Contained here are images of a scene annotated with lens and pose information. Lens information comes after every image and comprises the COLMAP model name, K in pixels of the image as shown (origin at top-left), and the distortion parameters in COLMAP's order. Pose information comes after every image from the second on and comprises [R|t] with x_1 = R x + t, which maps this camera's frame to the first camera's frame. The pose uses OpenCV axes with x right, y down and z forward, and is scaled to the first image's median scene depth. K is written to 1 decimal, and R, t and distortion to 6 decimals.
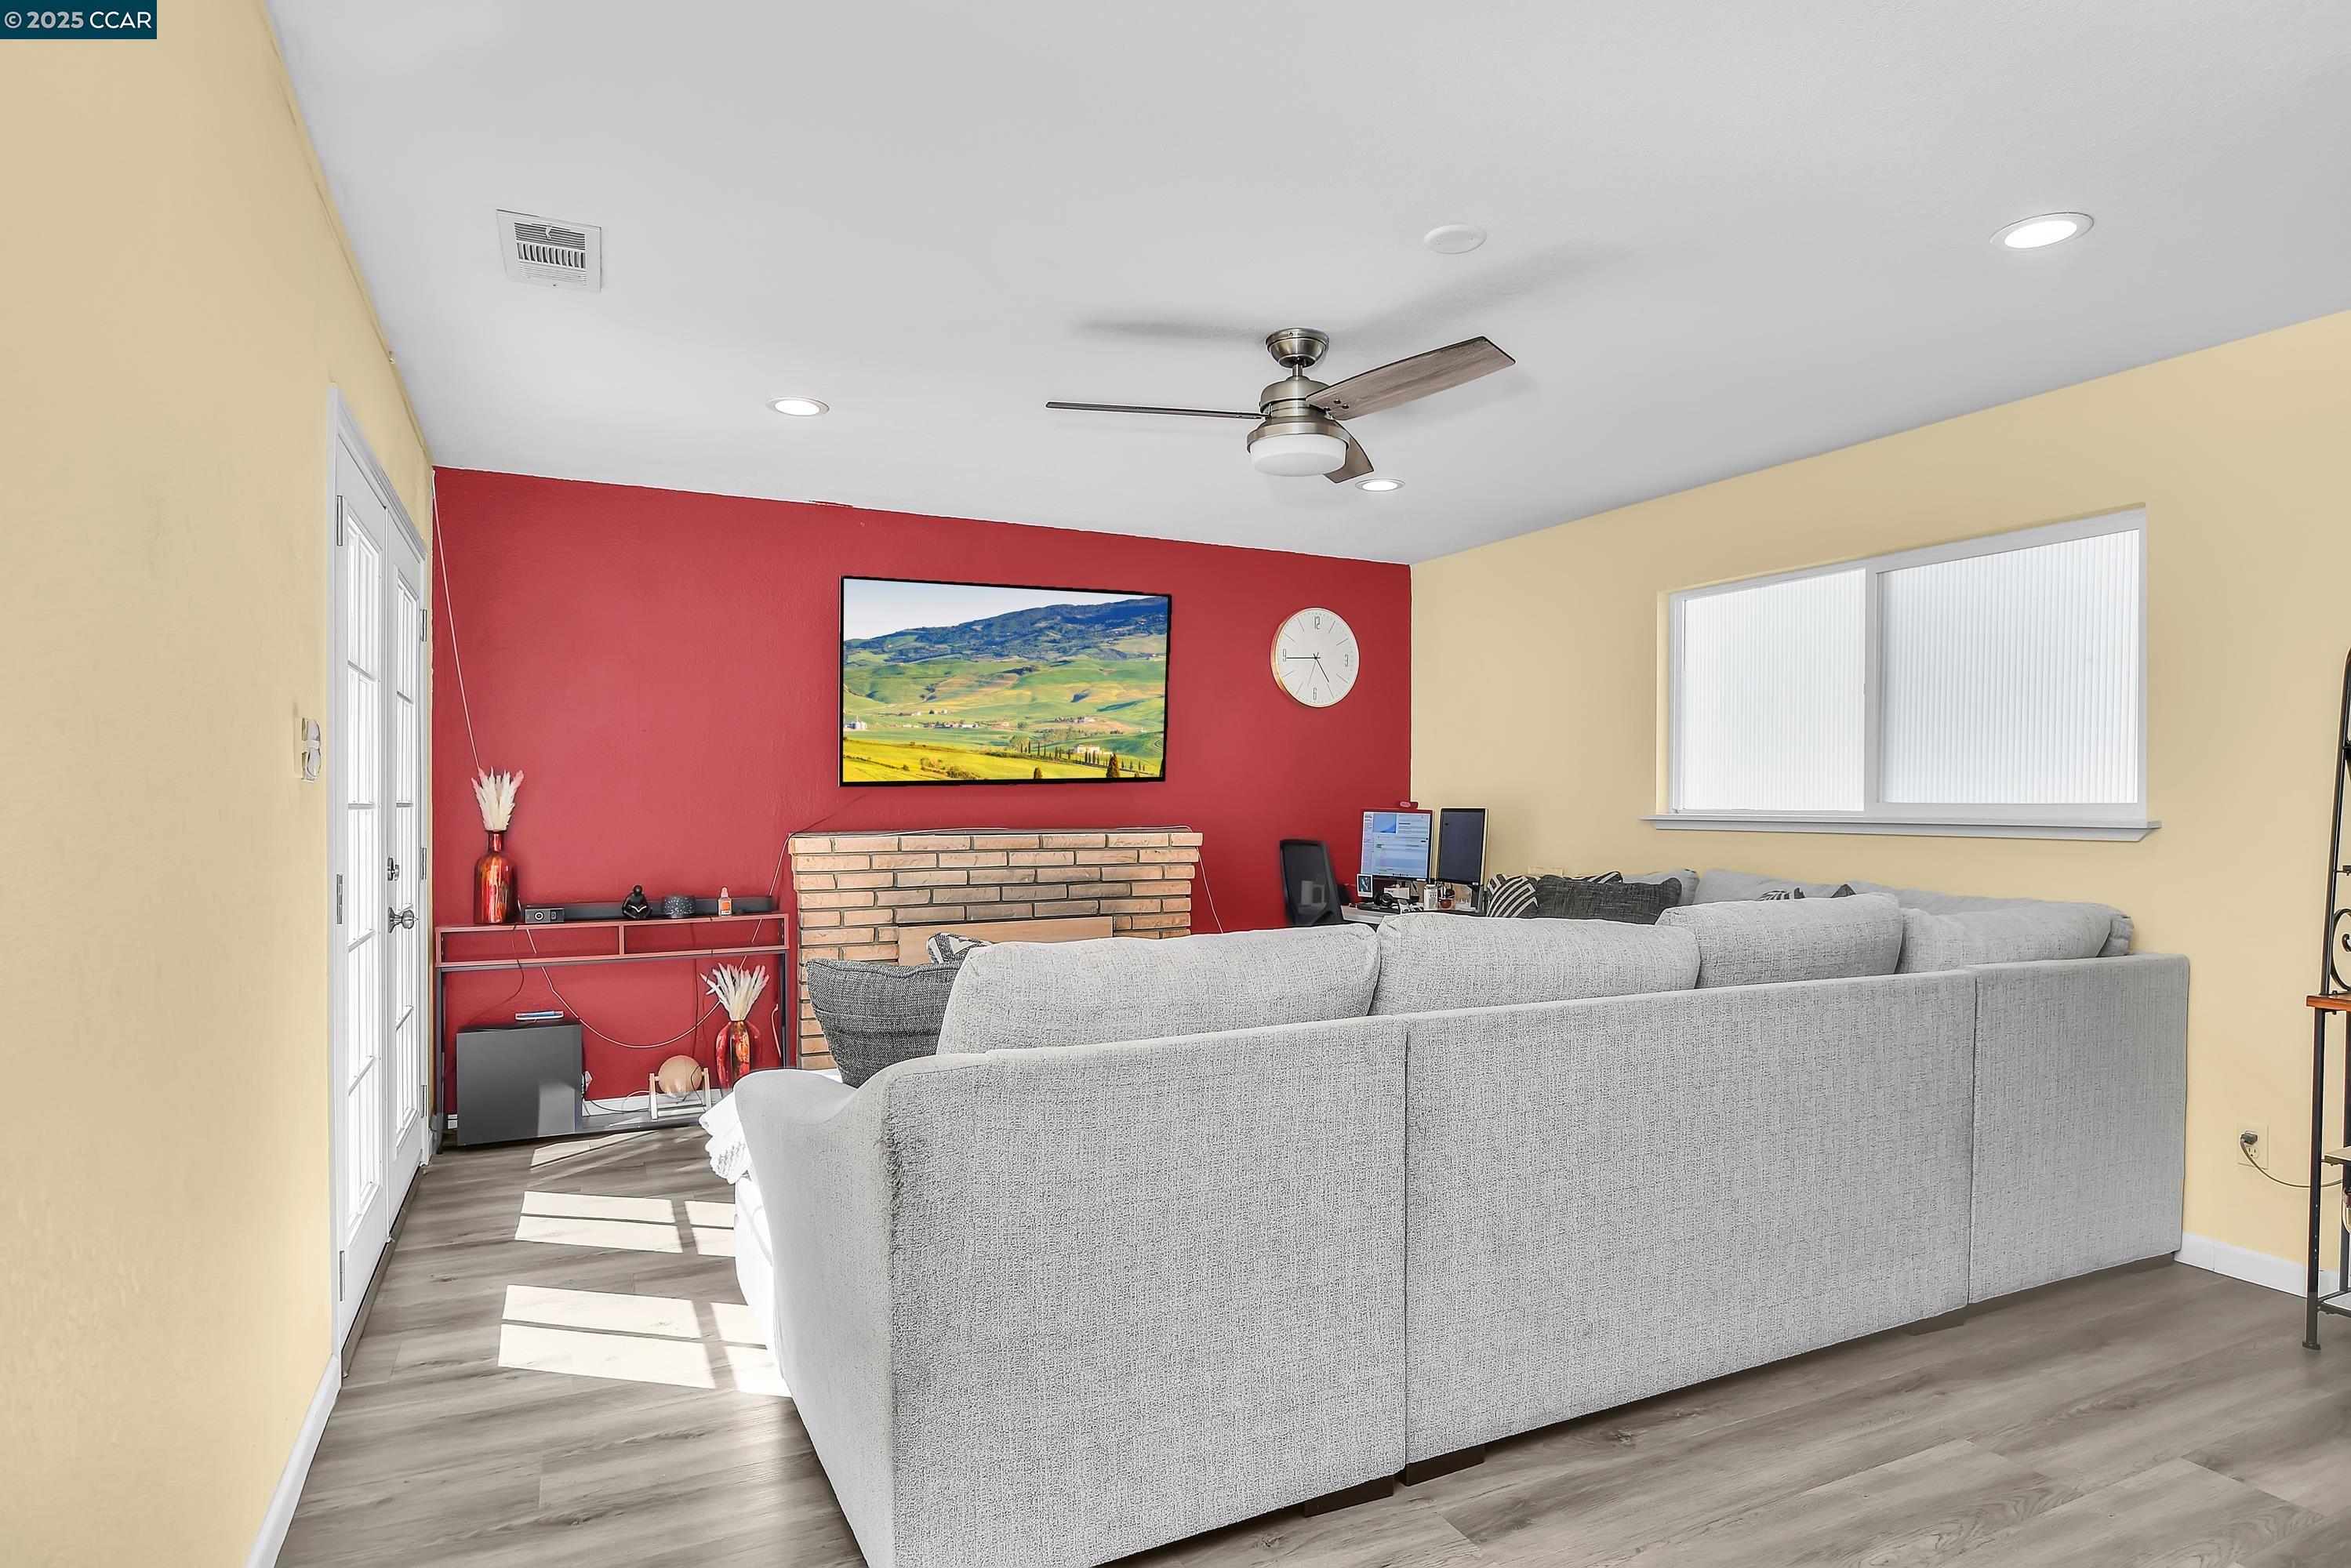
lens RADIAL K [[1310.0, 0, 1171.7], [0, 1310.0, 822.9], [0, 0, 1]] dist [-0.011902, 0.000763]
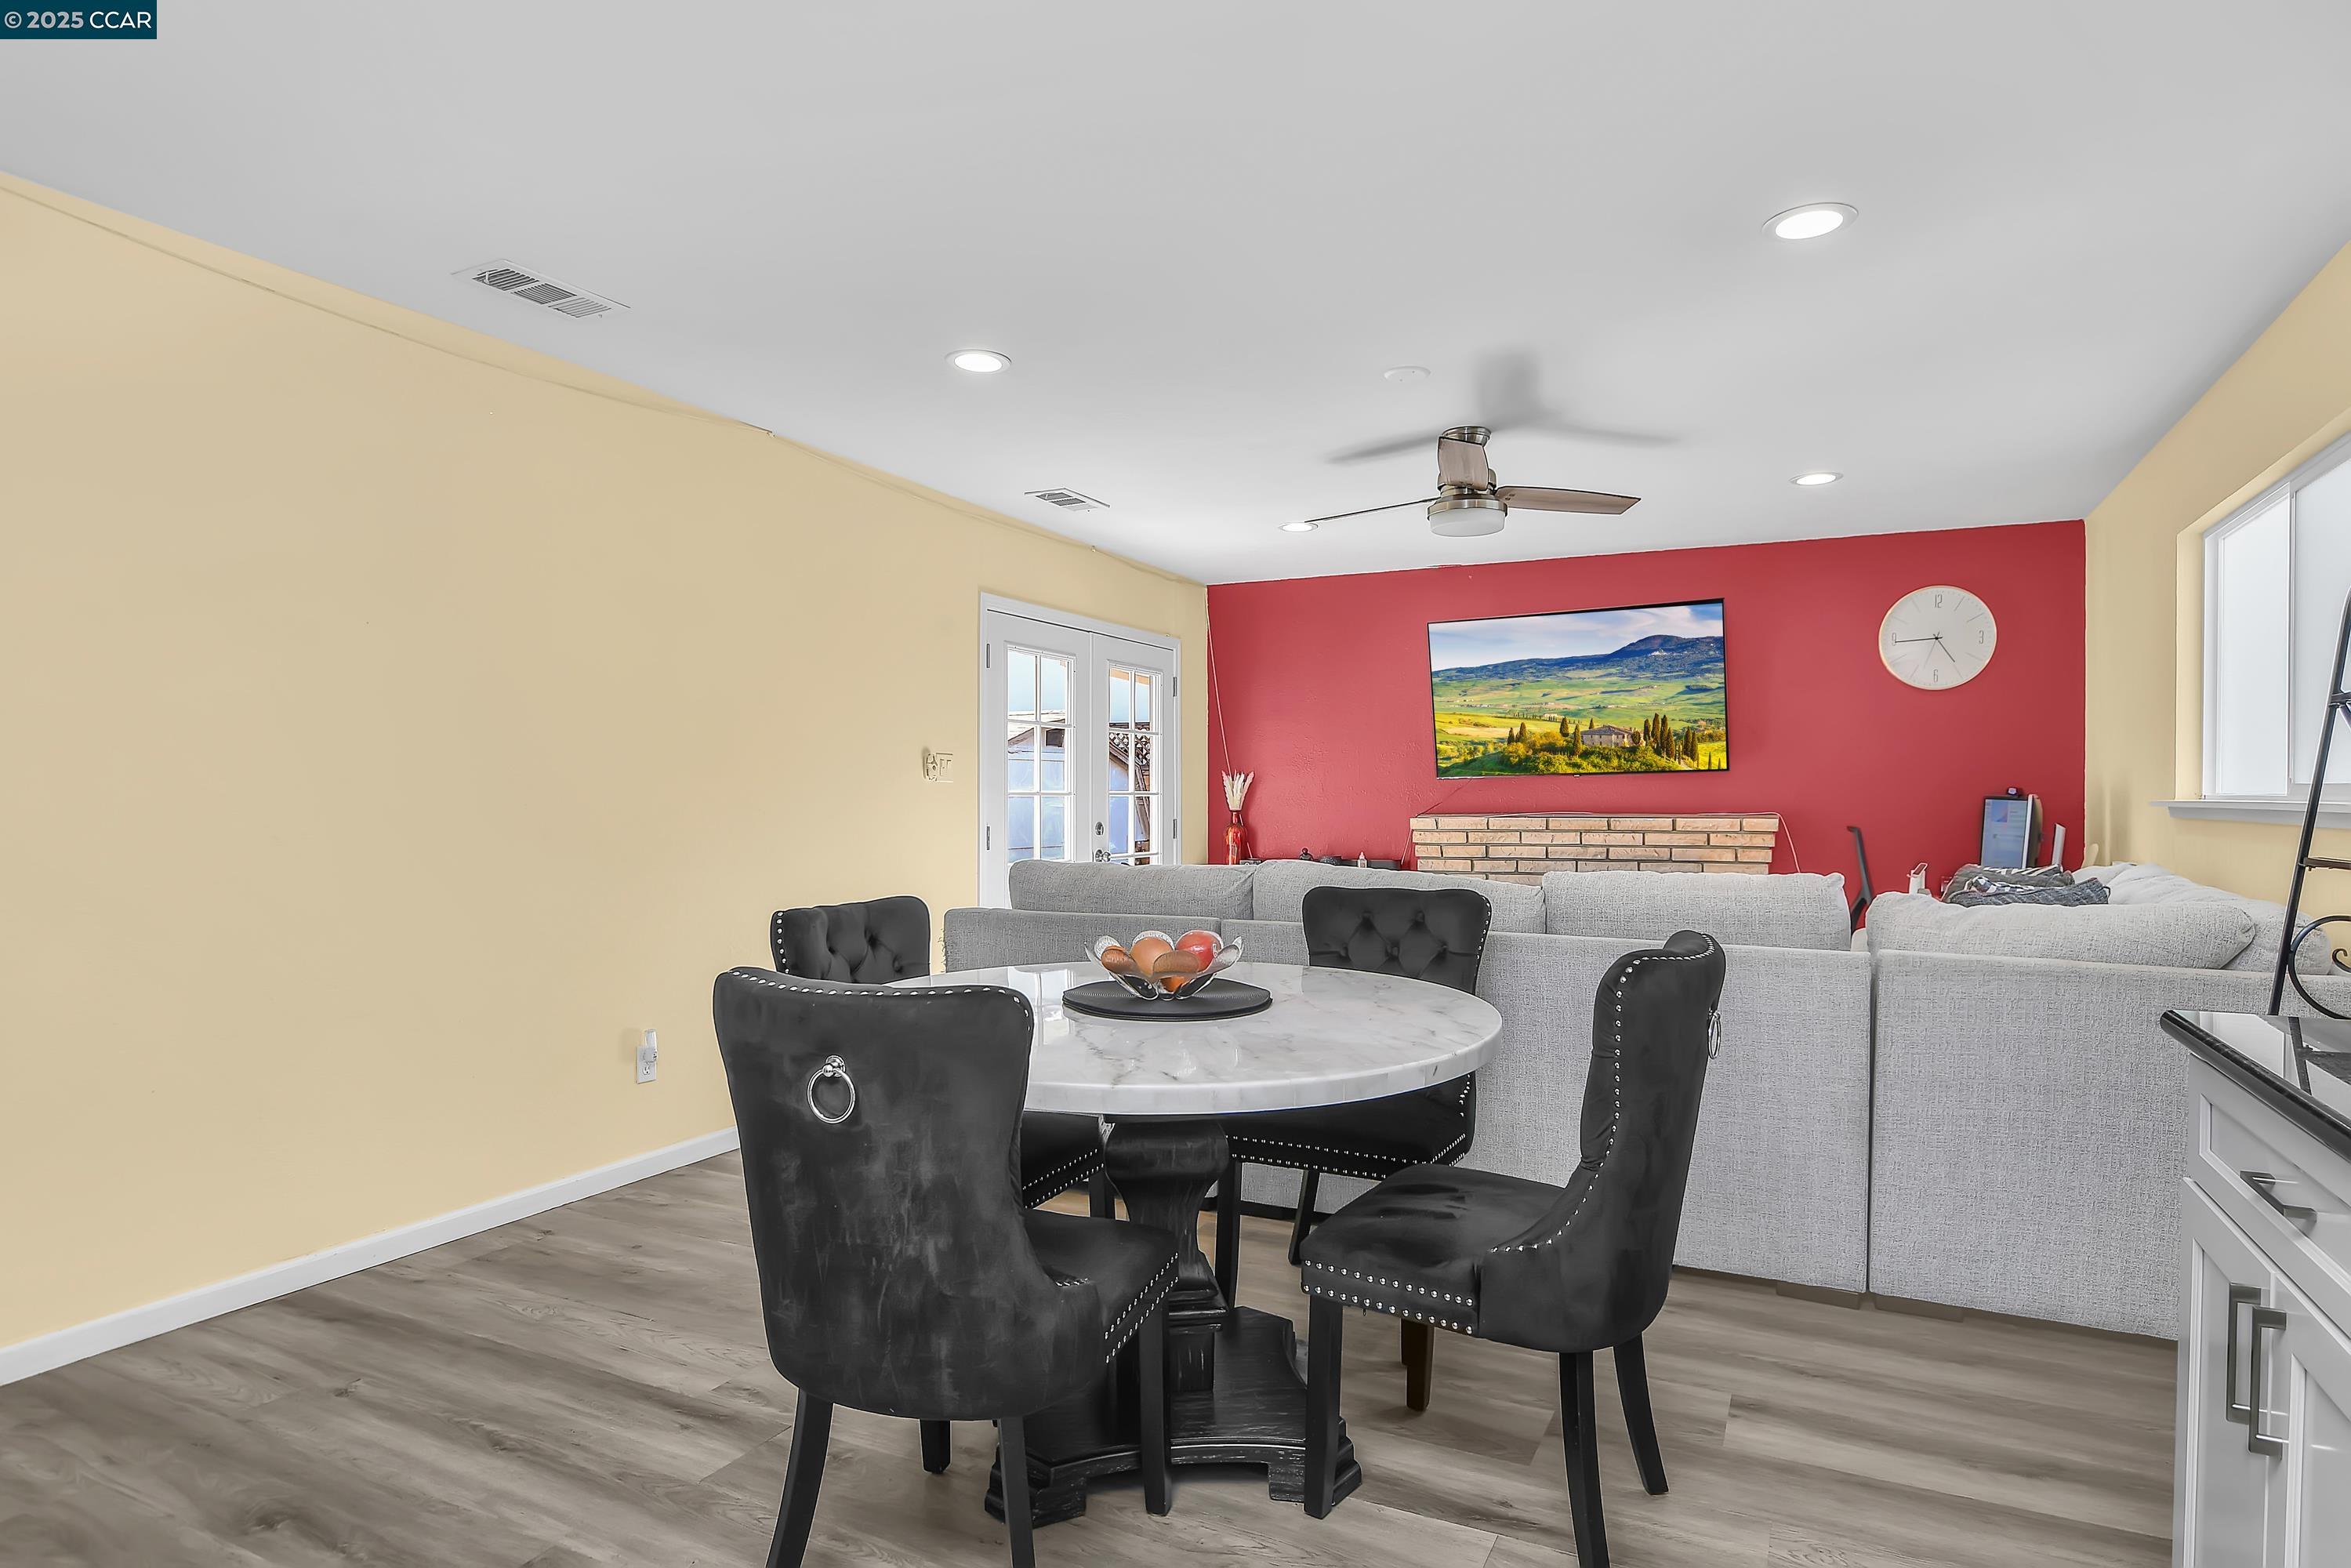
lens RADIAL K [[1310.2, 0, 1190.7], [0, 1310.2, 791.3], [0, 0, 1]] dist [-0.011902, 0.000763]
pose [[0.601310, -0.005896, -0.798994, 0.626795], [-0.009482, 0.999850, -0.014515, 0.005354], [0.798959, 0.016304, 0.601164, -0.006222]]
